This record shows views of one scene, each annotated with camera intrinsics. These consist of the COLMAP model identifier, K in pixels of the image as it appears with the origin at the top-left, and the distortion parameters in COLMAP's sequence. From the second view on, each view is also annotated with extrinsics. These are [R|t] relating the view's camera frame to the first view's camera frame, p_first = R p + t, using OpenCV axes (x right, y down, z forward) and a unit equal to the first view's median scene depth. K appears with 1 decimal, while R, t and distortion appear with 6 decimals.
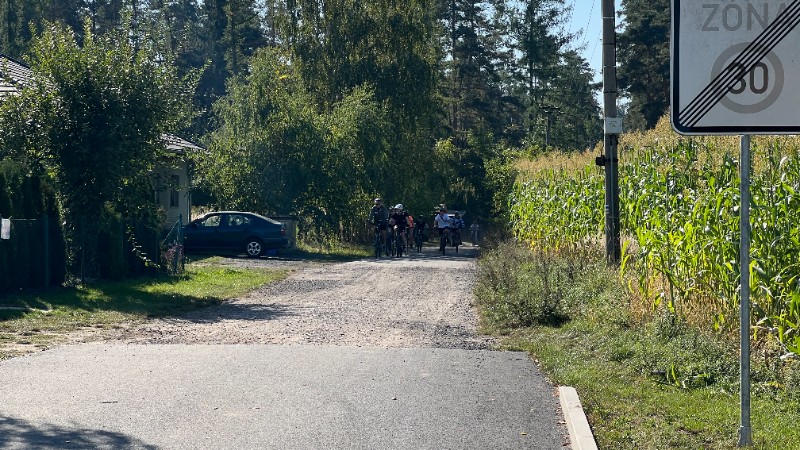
lens RADIAL K [[1707.3, 0, 398.7], [0, 1707.3, 226.0], [0, 0, 1]] dist [0.034213, 0.000000]
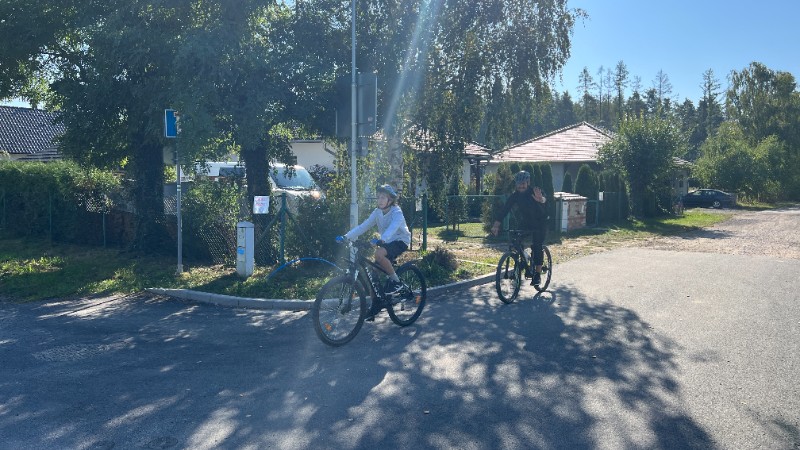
lens RADIAL K [[569.4, 0, 399.7], [0, 569.4, 223.5], [0, 0, 1]] dist [0.026079, -0.035458]
pose [[0.830631, 0.032804, -0.555856, -0.009044], [-0.004281, 0.998610, 0.052536, -0.001102], [0.556806, -0.041259, 0.829617, 0.114951]]
